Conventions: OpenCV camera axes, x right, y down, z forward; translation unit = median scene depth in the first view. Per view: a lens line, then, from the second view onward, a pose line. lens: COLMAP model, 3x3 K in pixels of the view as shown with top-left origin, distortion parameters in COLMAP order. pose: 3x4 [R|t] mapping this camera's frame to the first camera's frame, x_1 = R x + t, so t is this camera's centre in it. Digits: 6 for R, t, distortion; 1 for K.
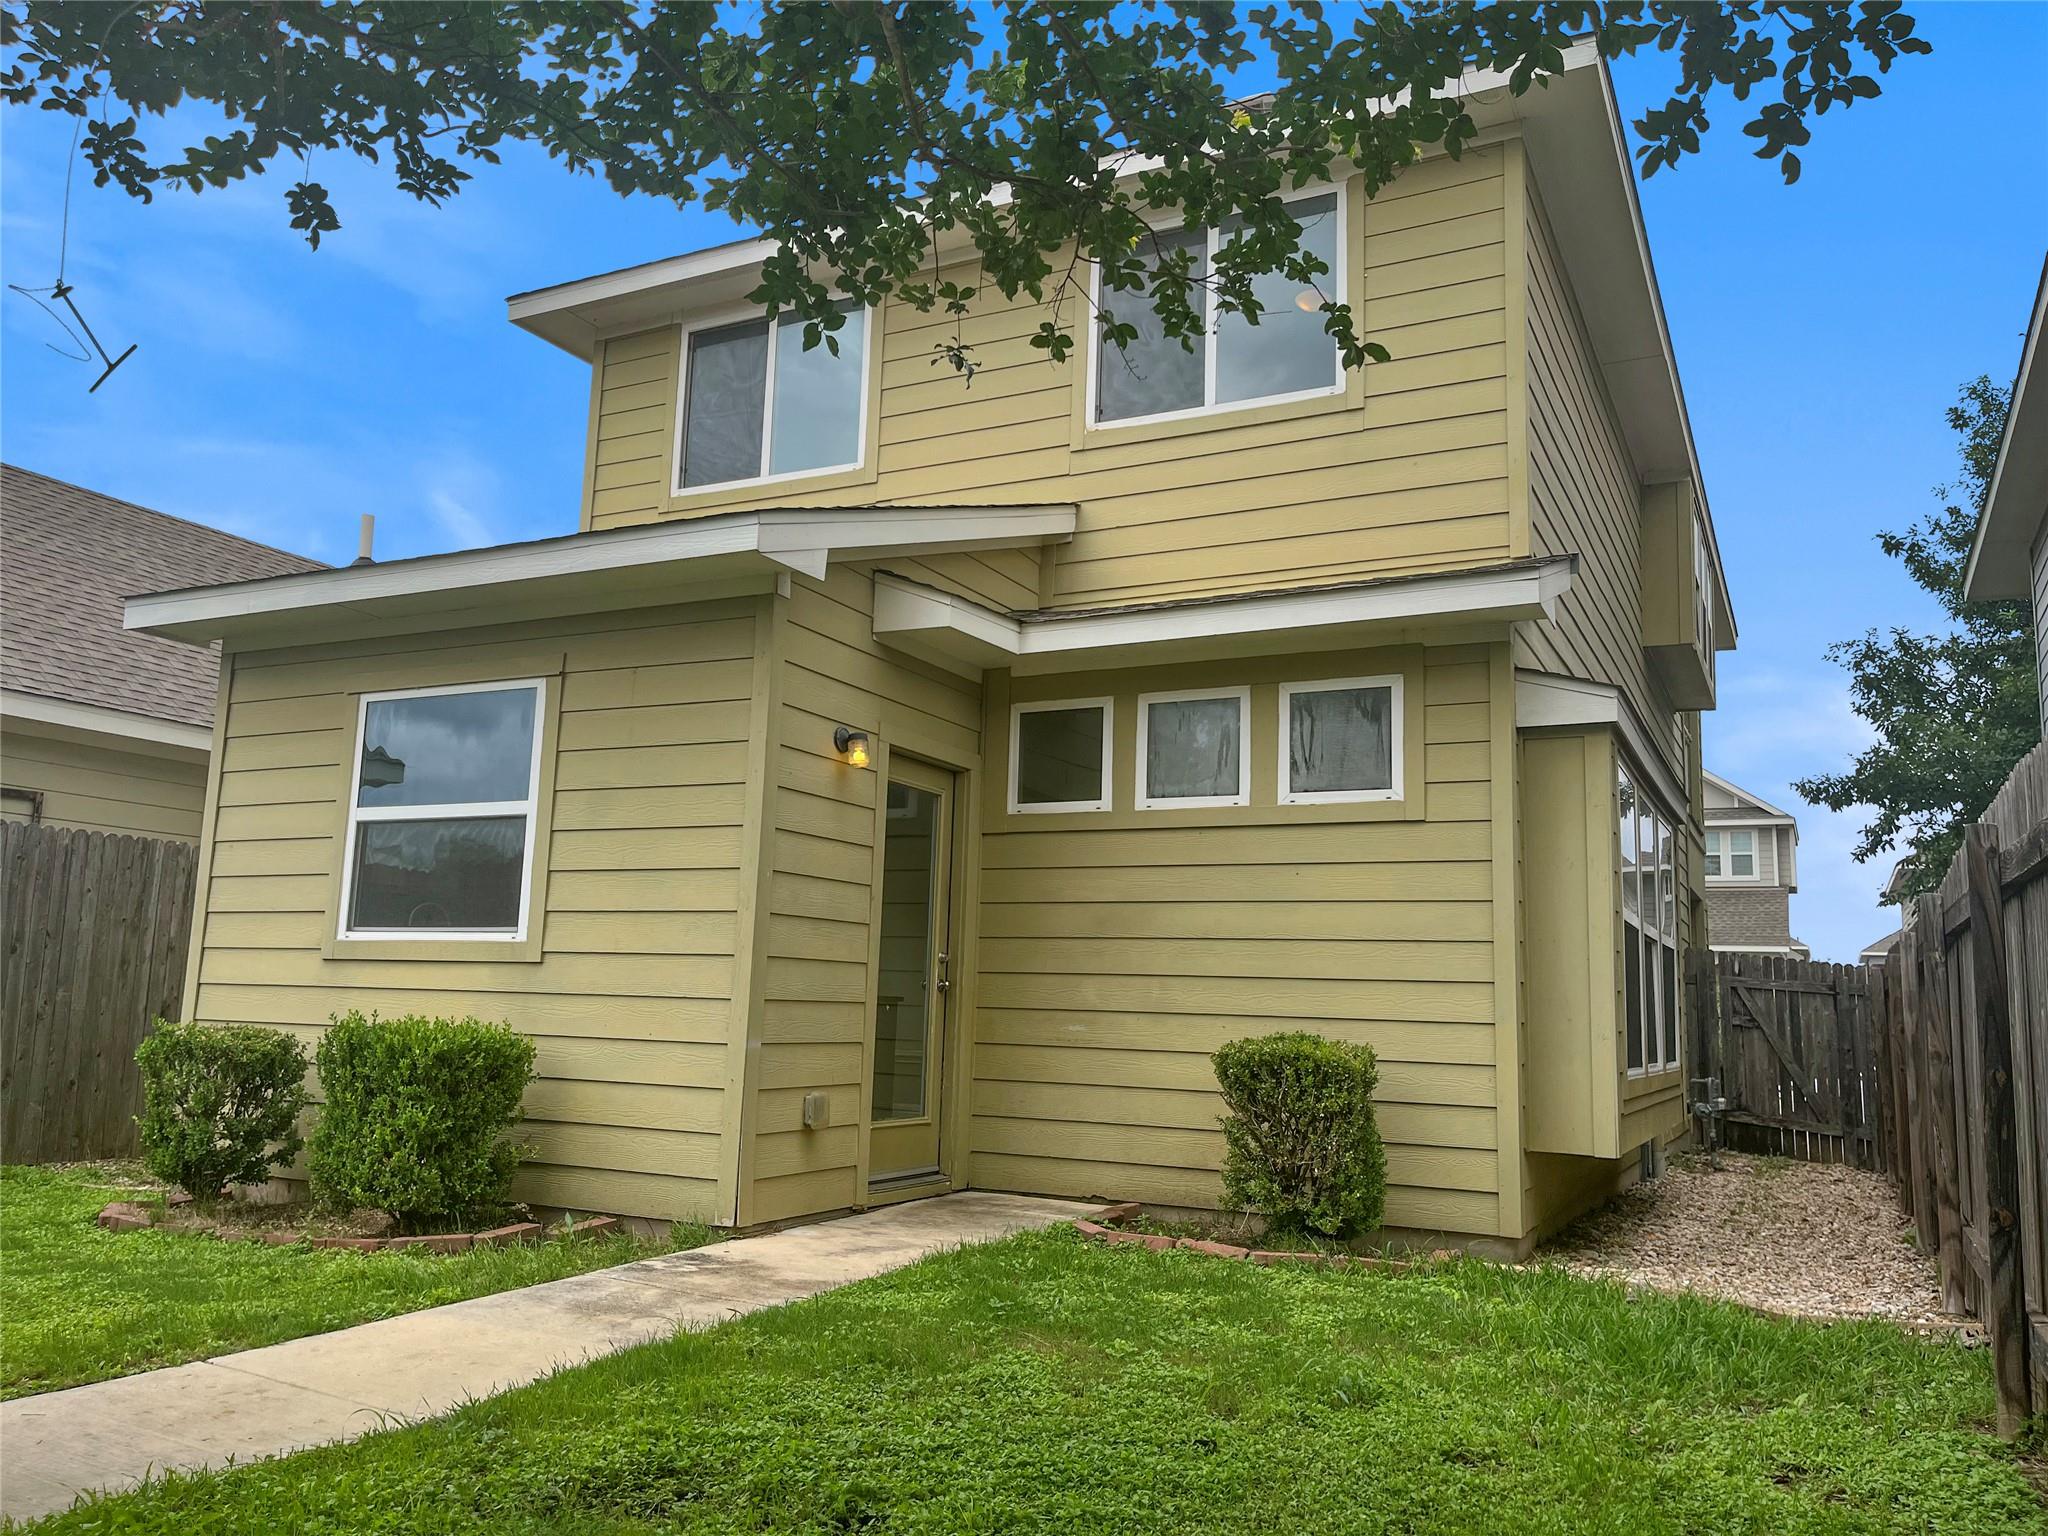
lens RADIAL K [[1538.3, 0, 1046.2], [0, 1538.3, 767.9], [0, 0, 1]] dist [0.051672, -0.073802]
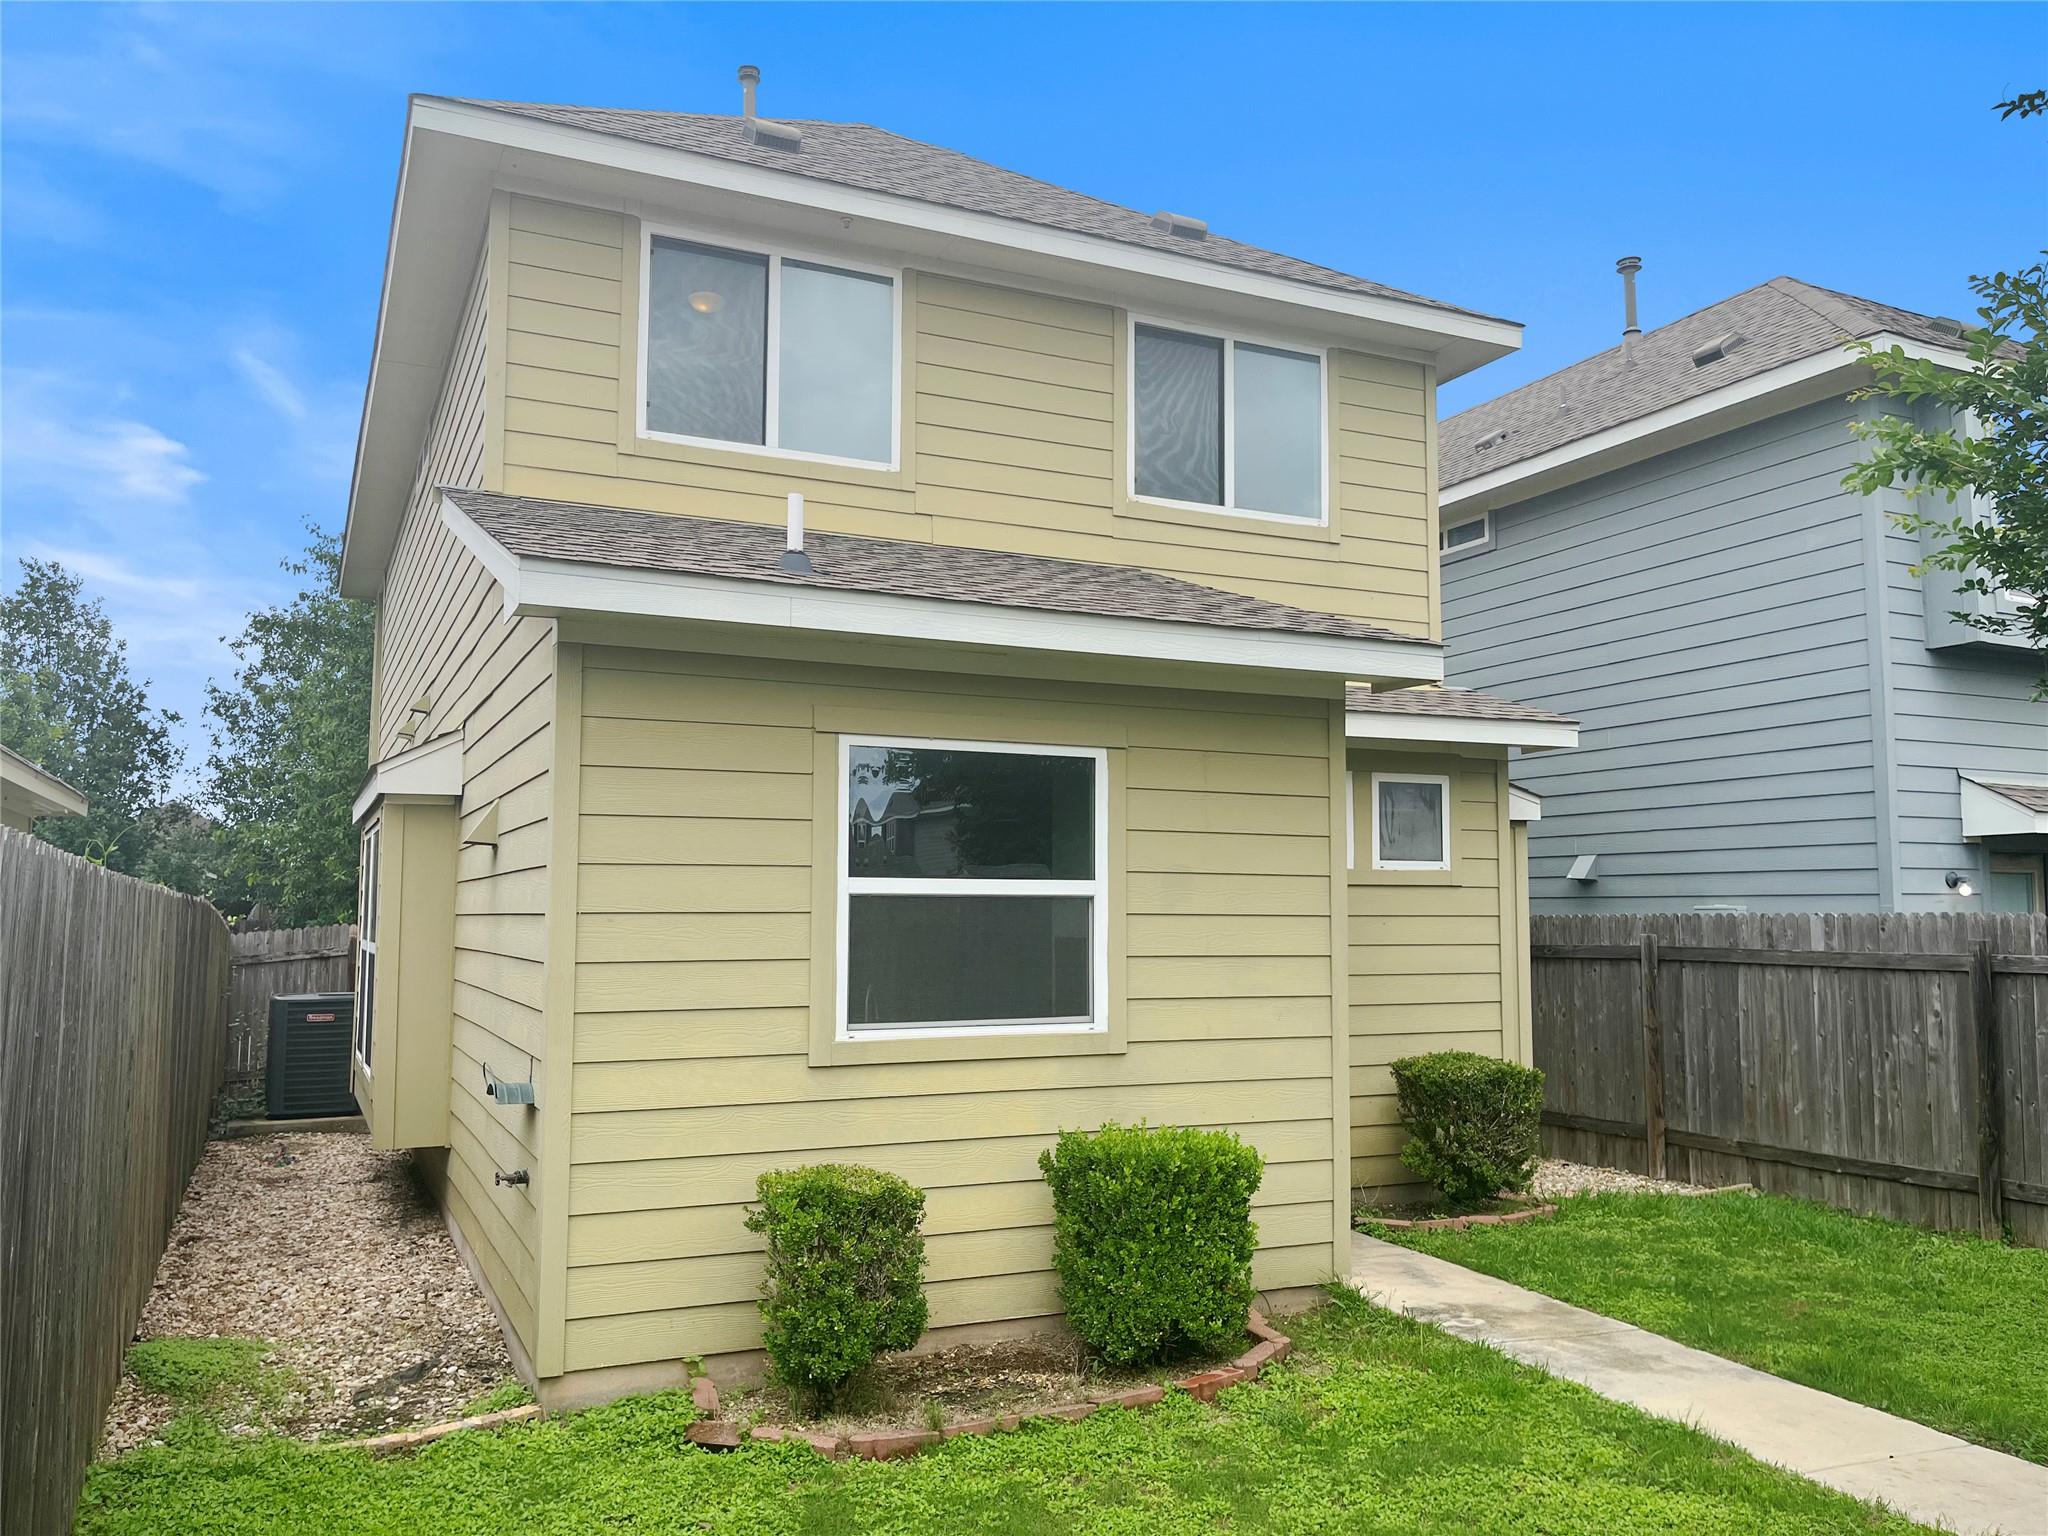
lens RADIAL K [[1538.3, 0, 1040.8], [0, 1538.3, 762.0], [0, 0, 1]] dist [0.051672, -0.073802]
pose [[0.617185, 0.047839, 0.785363, -1.030925], [-0.108002, 0.993853, 0.024335, -0.065683], [-0.779371, -0.099840, 0.618557, 0.432148]]
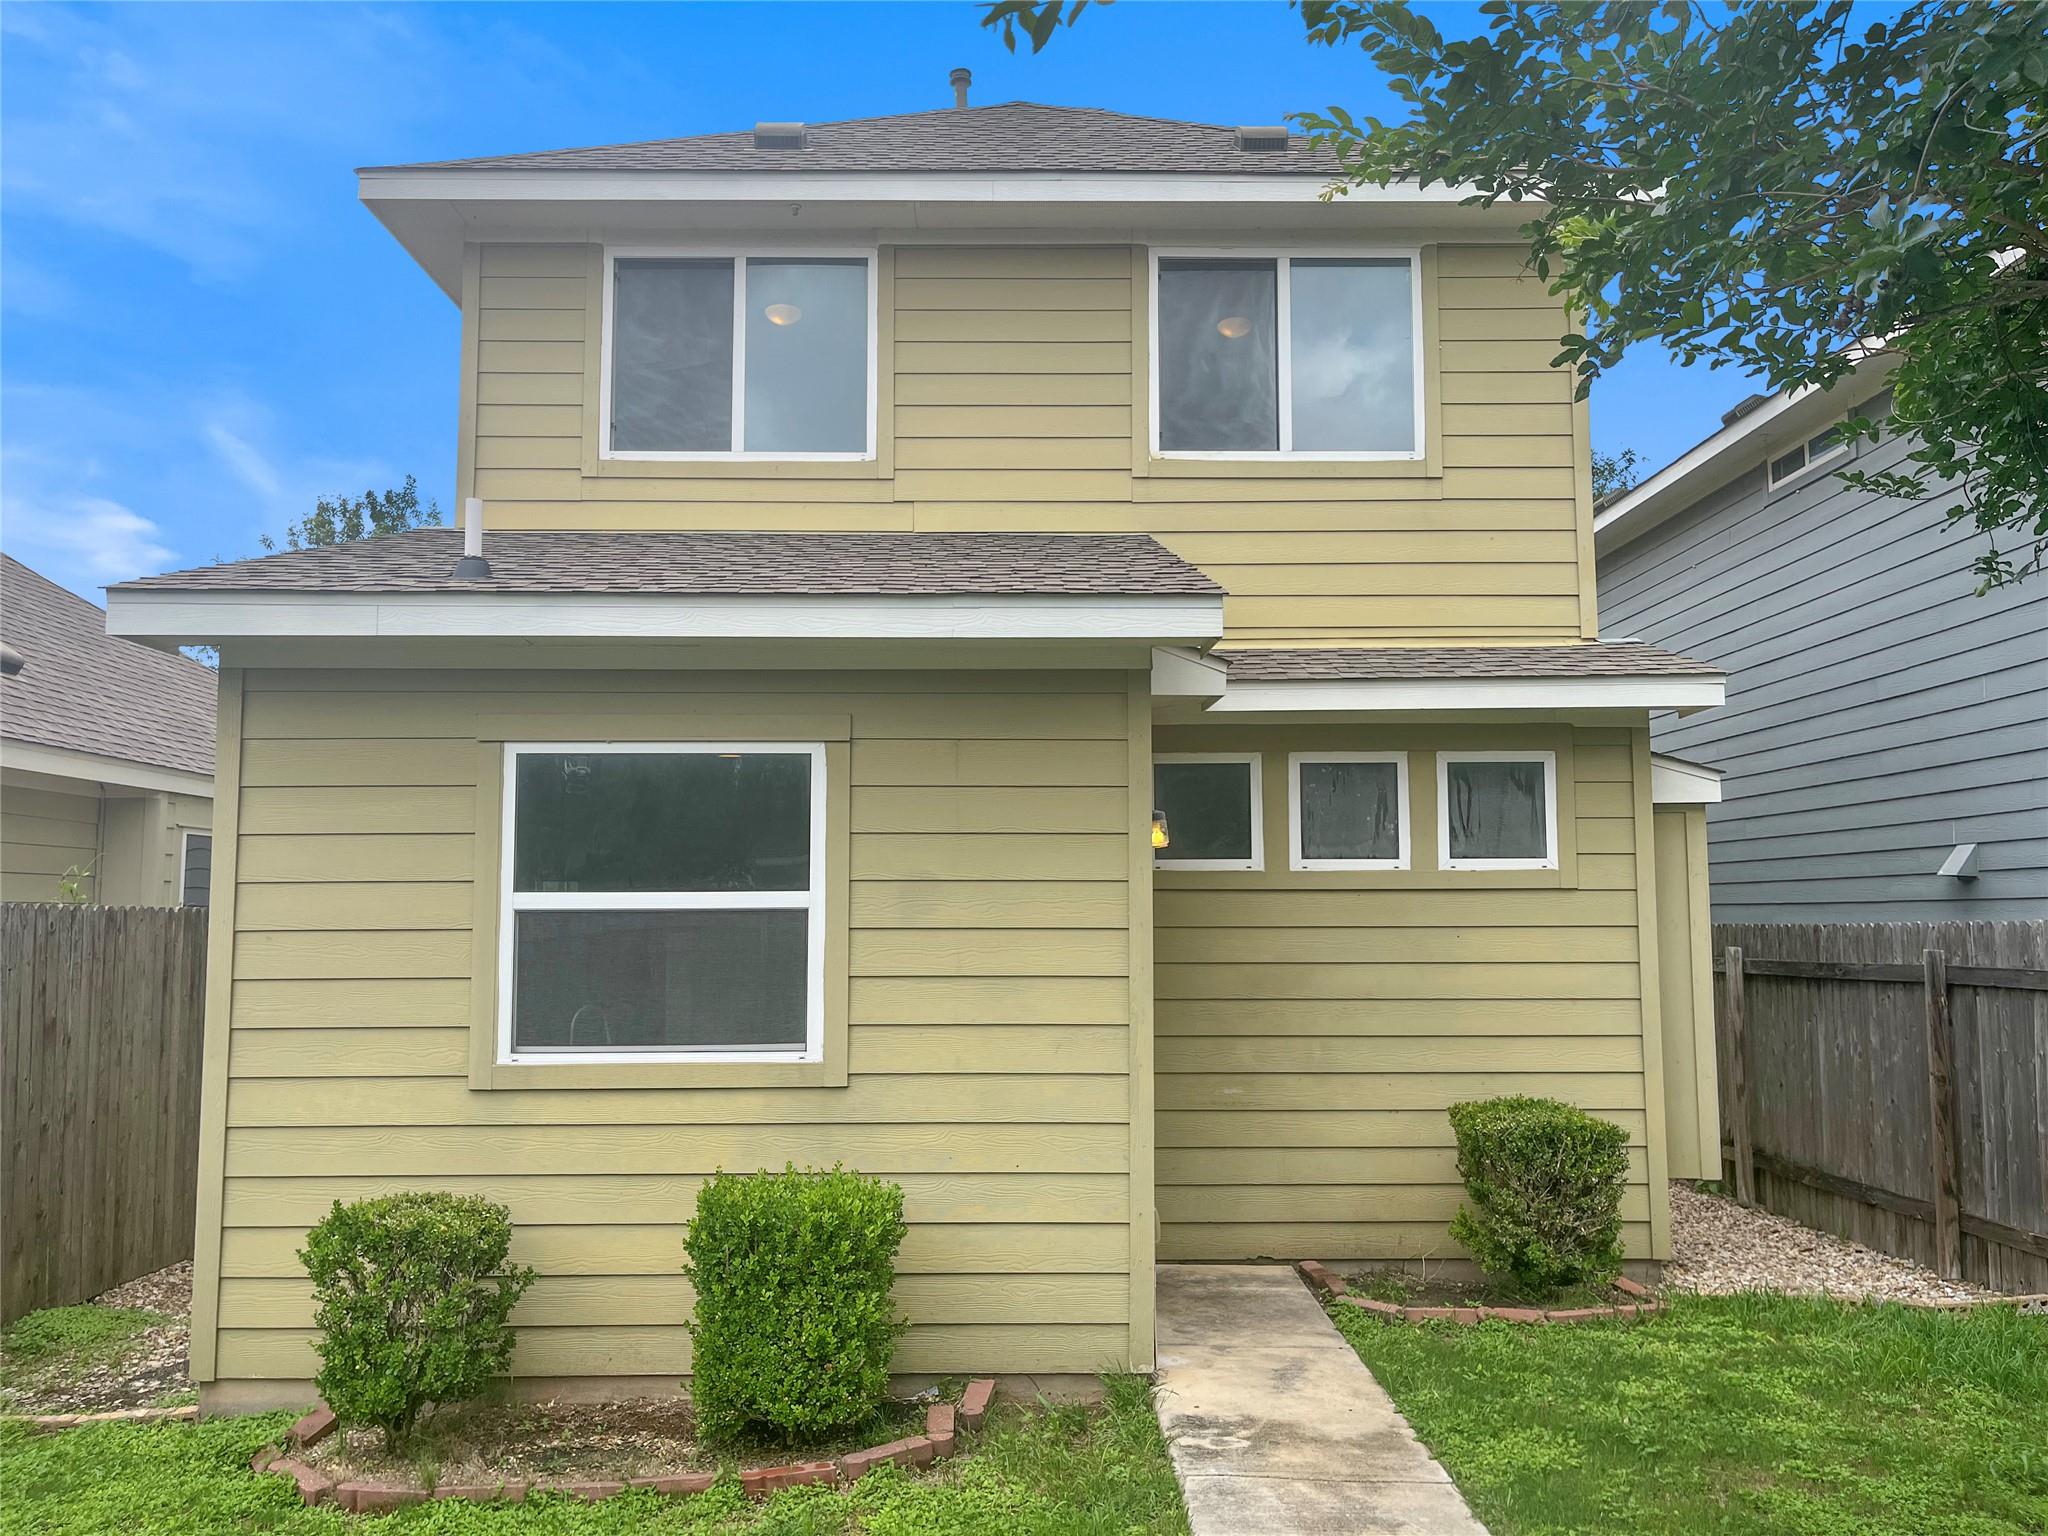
lens RADIAL K [[1538.3, 0, 1043.5], [0, 1538.3, 773.9], [0, 0, 1]] dist [0.051672, -0.073802]
pose [[0.886153, 0.011834, 0.463242, -0.575048], [-0.043226, 0.997426, 0.057208, -0.089707], [-0.461373, -0.070719, 0.884383, 0.201413]]
